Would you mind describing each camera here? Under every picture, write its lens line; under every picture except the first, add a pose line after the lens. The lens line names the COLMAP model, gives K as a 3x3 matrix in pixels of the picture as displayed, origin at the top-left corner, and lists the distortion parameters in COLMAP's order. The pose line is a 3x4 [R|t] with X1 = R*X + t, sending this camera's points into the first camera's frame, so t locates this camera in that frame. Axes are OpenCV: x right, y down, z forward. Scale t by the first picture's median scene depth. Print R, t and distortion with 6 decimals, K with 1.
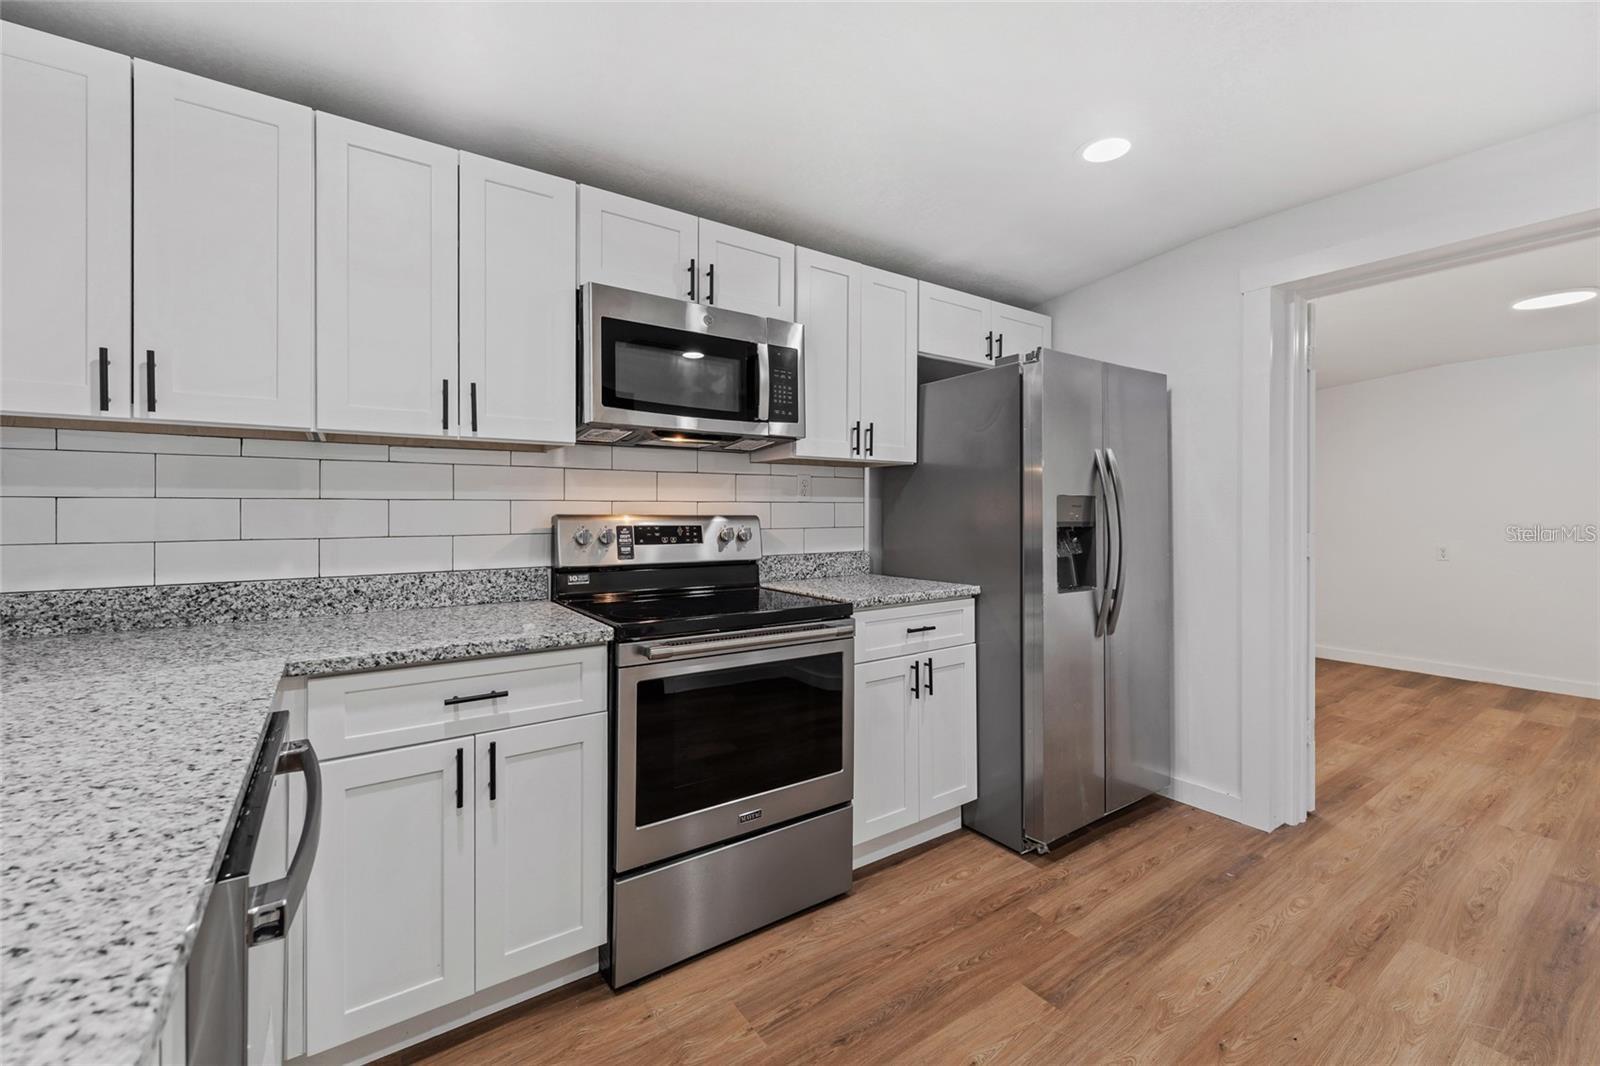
lens RADIAL K [[657.1, 0, 798.6], [0, 657.1, 508.4], [0, 0, 1]] dist [-0.000696, -0.000030]
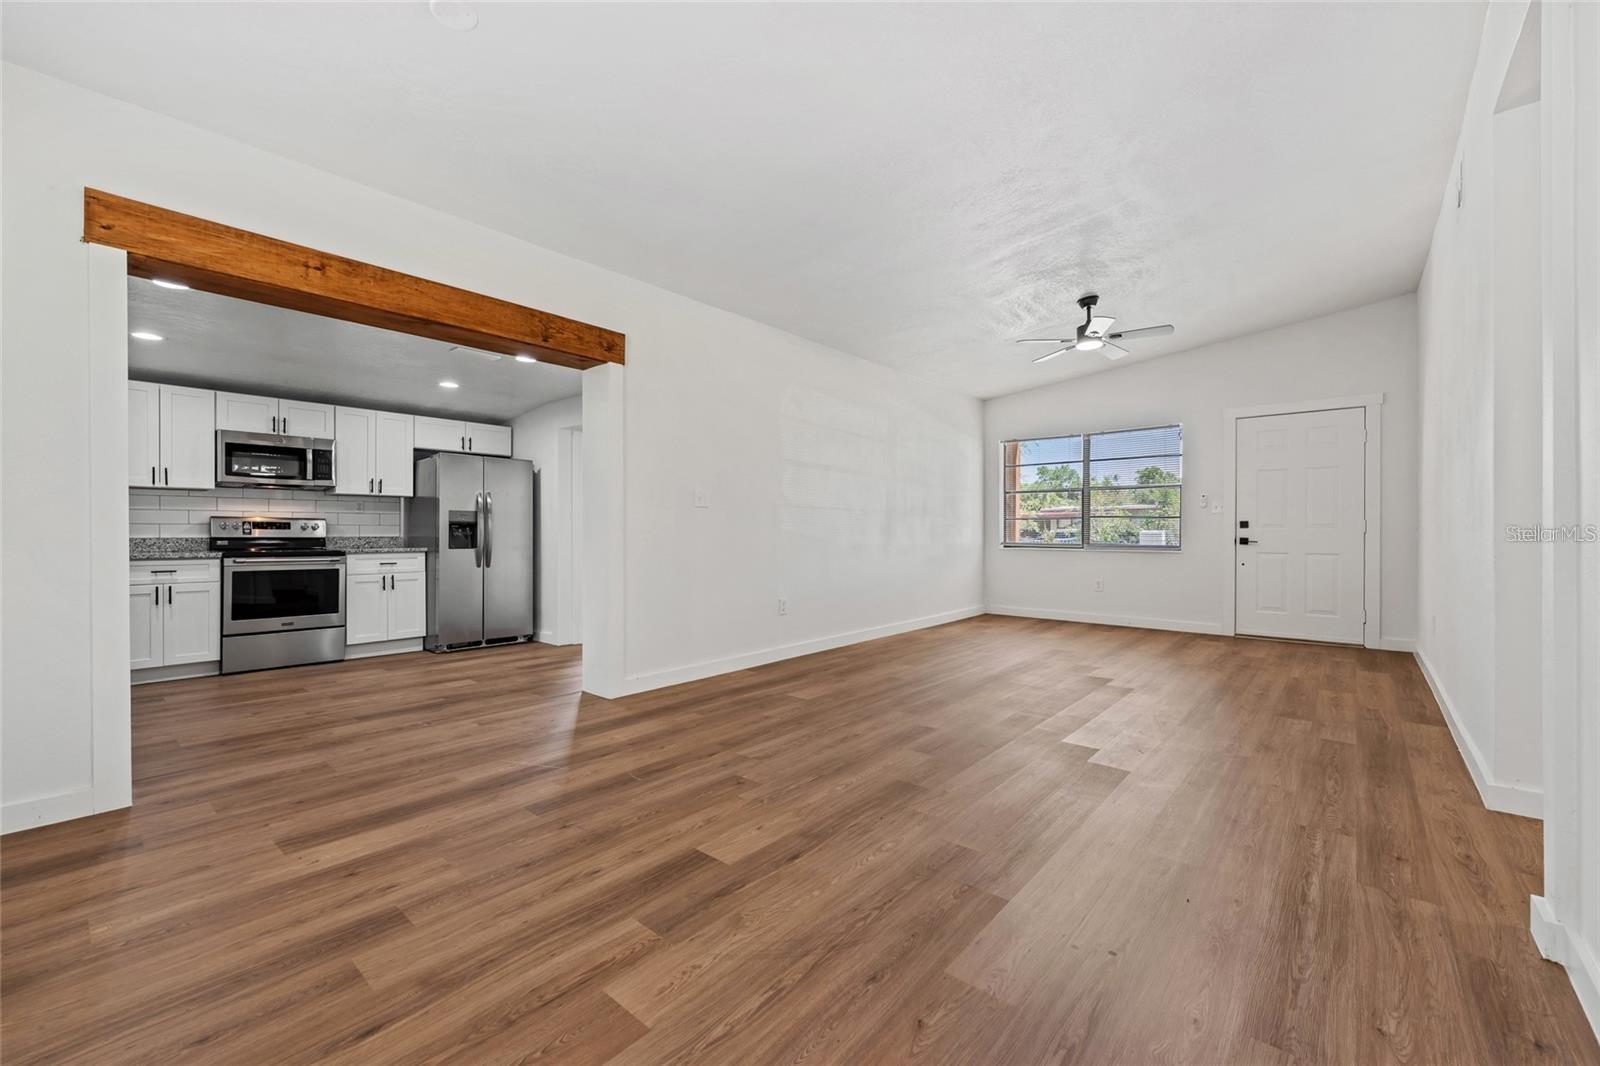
lens RADIAL K [[647.3, 0, 815.2], [0, 647.3, 531.8], [0, 0, 1]] dist [-0.010261, -0.000291]
pose [[0.963310, 0.001253, 0.268389, 1.163193], [-0.002639, 0.999985, 0.004804, 0.049658], [-0.268379, -0.005336, 0.963299, -1.918043]]
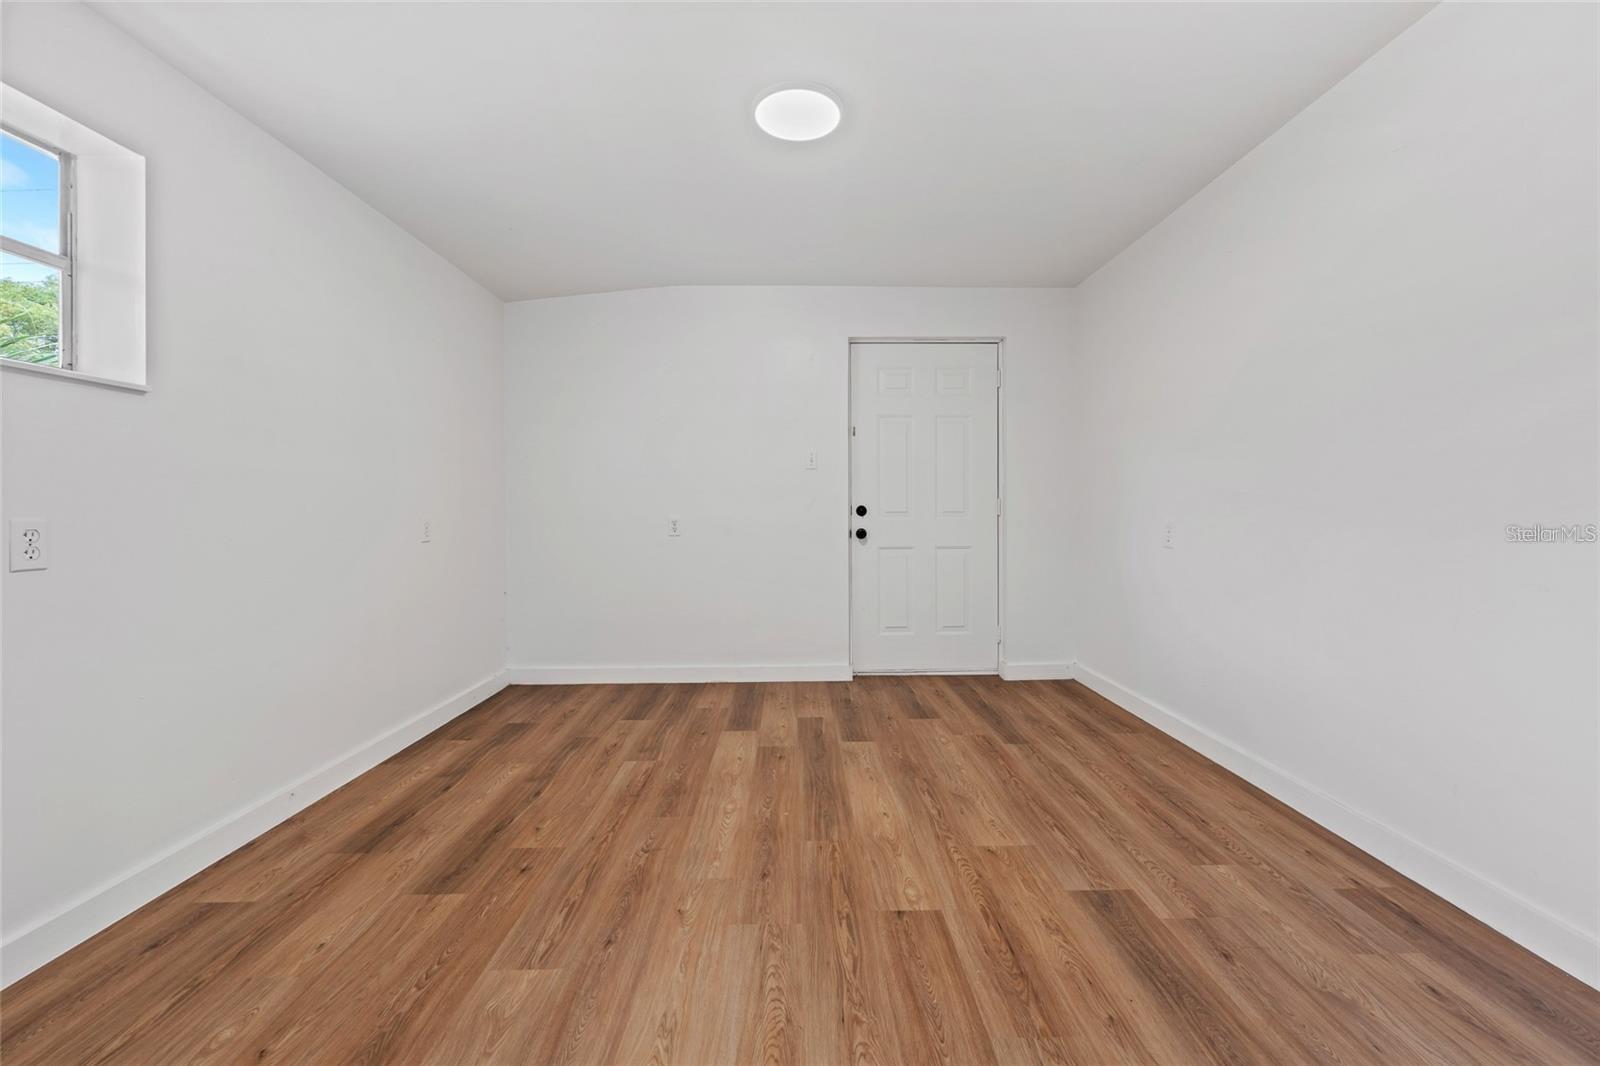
lens RADIAL K [[657.1, 0, 798.6], [0, 657.1, 508.4], [0, 0, 1]] dist [-0.000696, -0.000030]
pose [[0.569119, -0.004484, 0.822243, 0.973660], [0.000686, 0.999987, 0.004978, 0.100417], [-0.822255, -0.002269, 0.569115, 1.001997]]
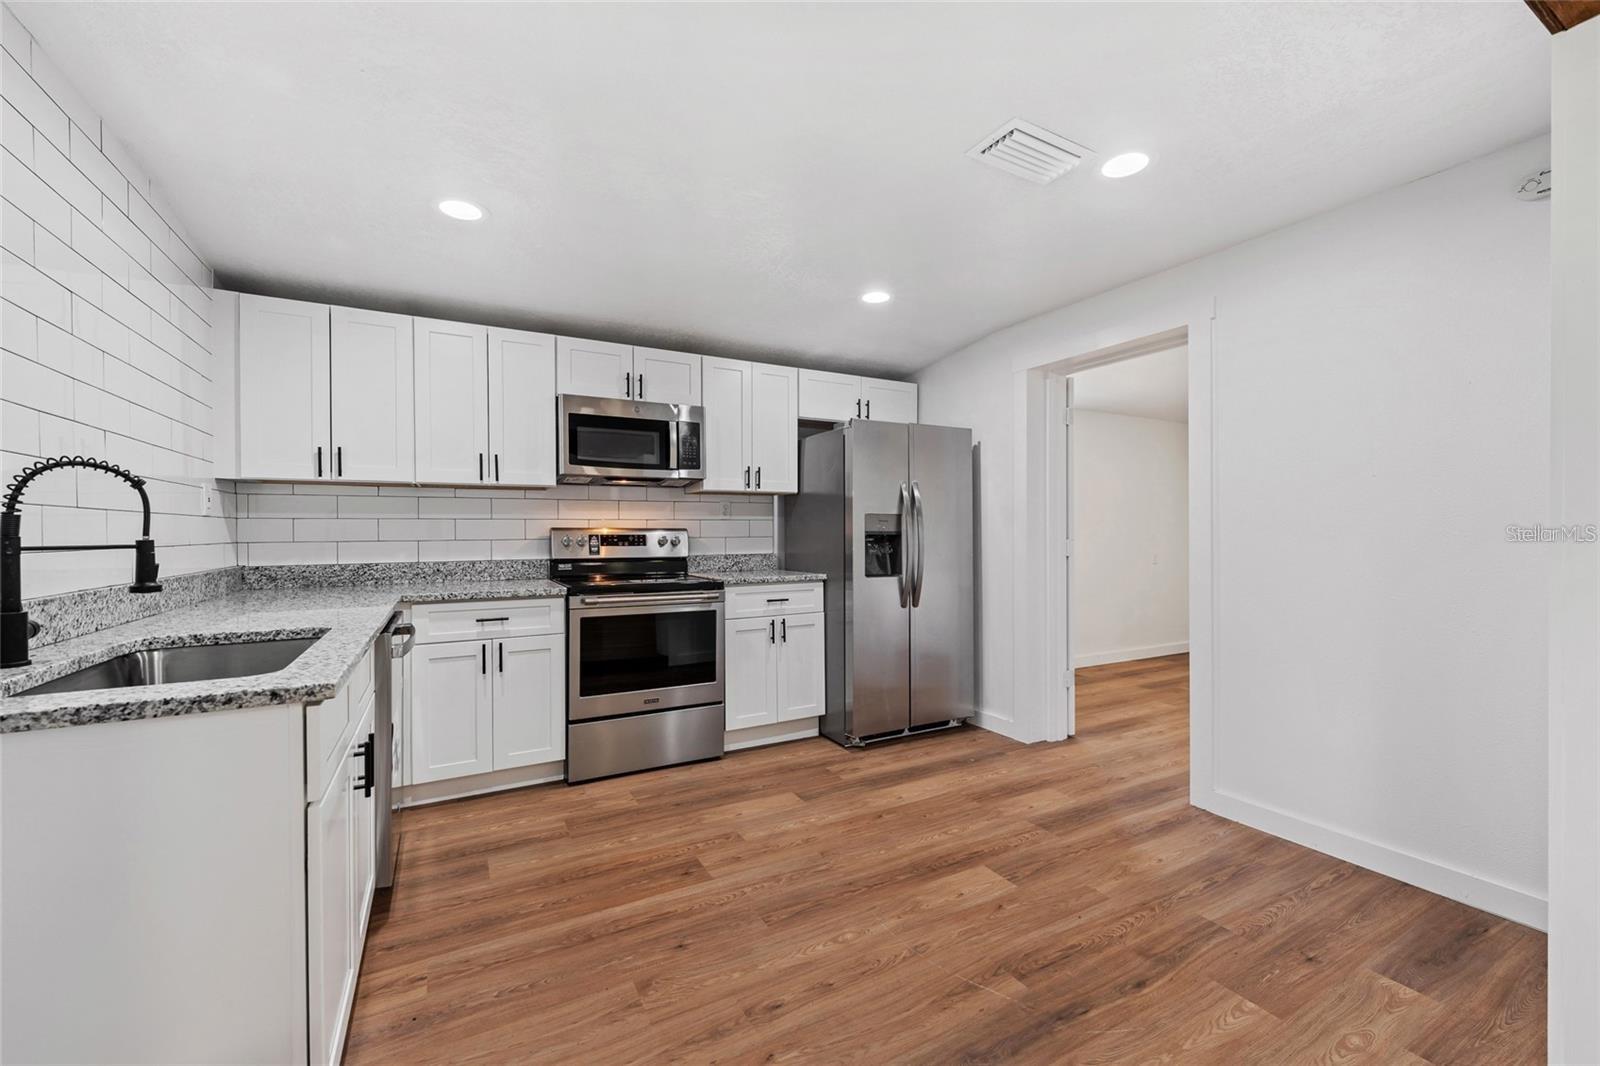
lens RADIAL K [[645.9, 0, 800.0], [0, 645.9, 533.0], [0, 0, 1]] dist [0.000749, 0.000064]
pose [[0.994175, -0.004068, -0.107704, 0.430384], [0.004799, 0.999967, 0.006527, 0.015013], [0.107674, -0.007006, 0.994162, -0.556195]]
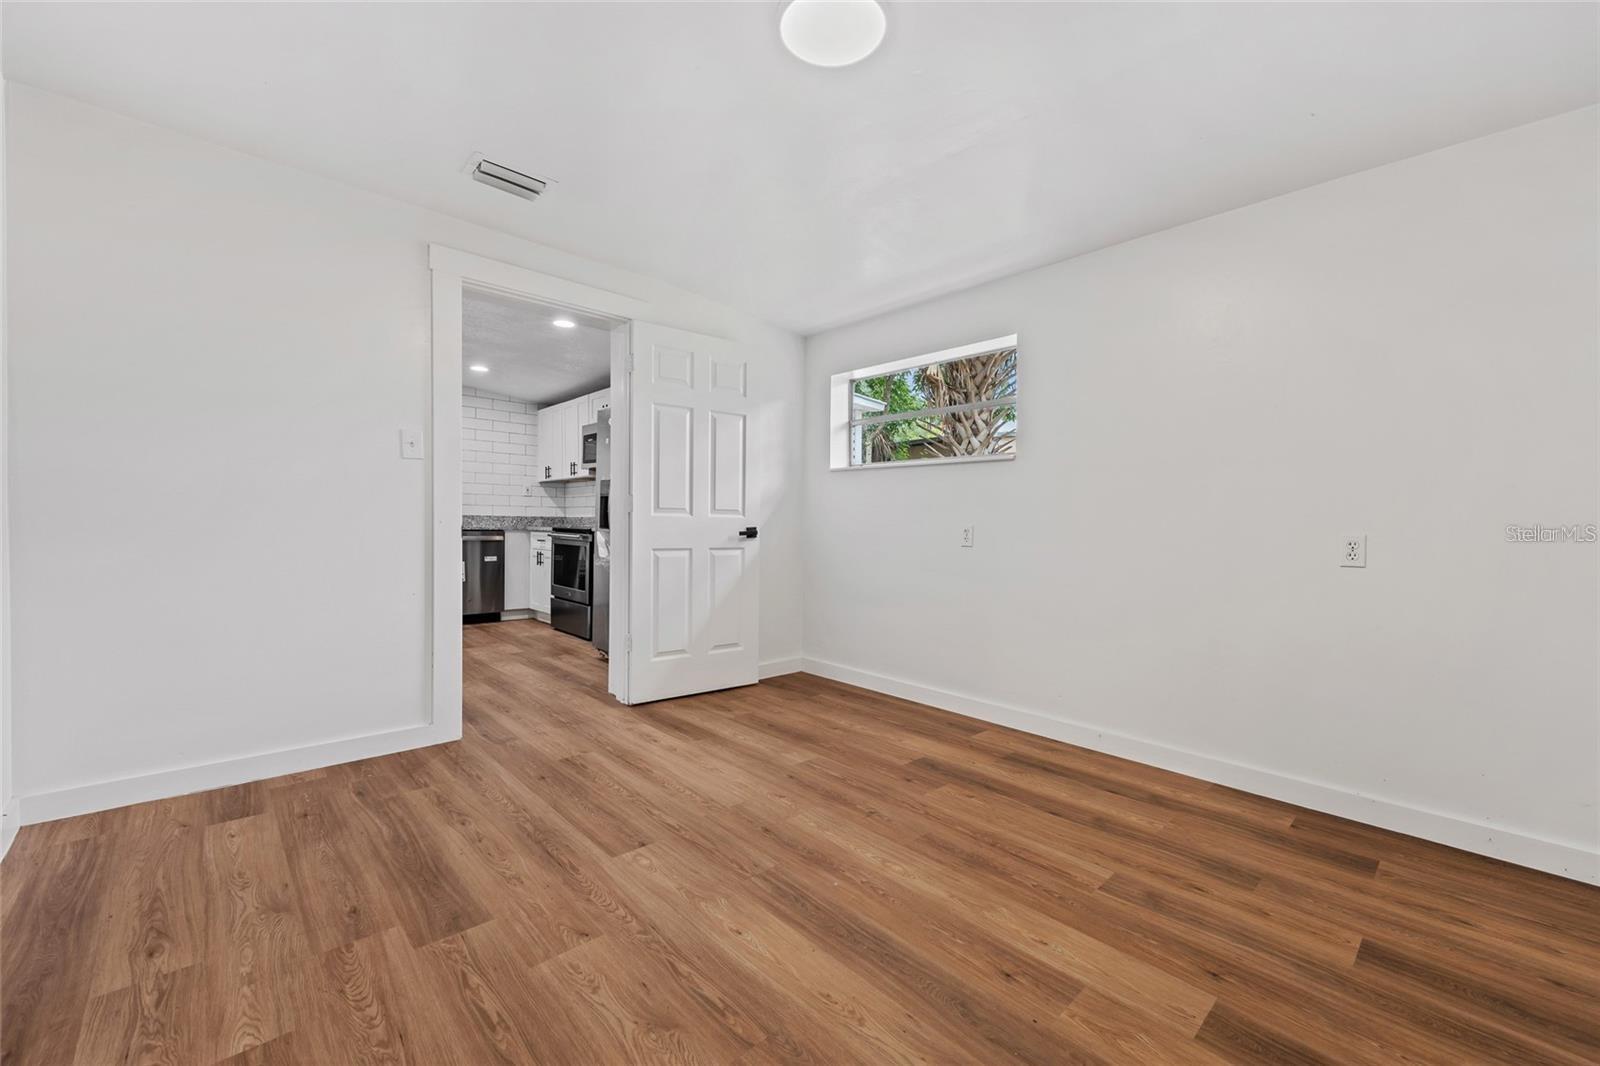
lens RADIAL K [[648.7, 0, 809.3], [0, 648.7, 528.9], [0, 0, 1]] dist [-0.001276, -0.000276]
pose [[0.140886, 0.007957, -0.989994, 2.634960], [-0.007895, 0.999945, 0.006913, 0.117042], [0.989994, 0.006842, 0.140942, 1.447053]]
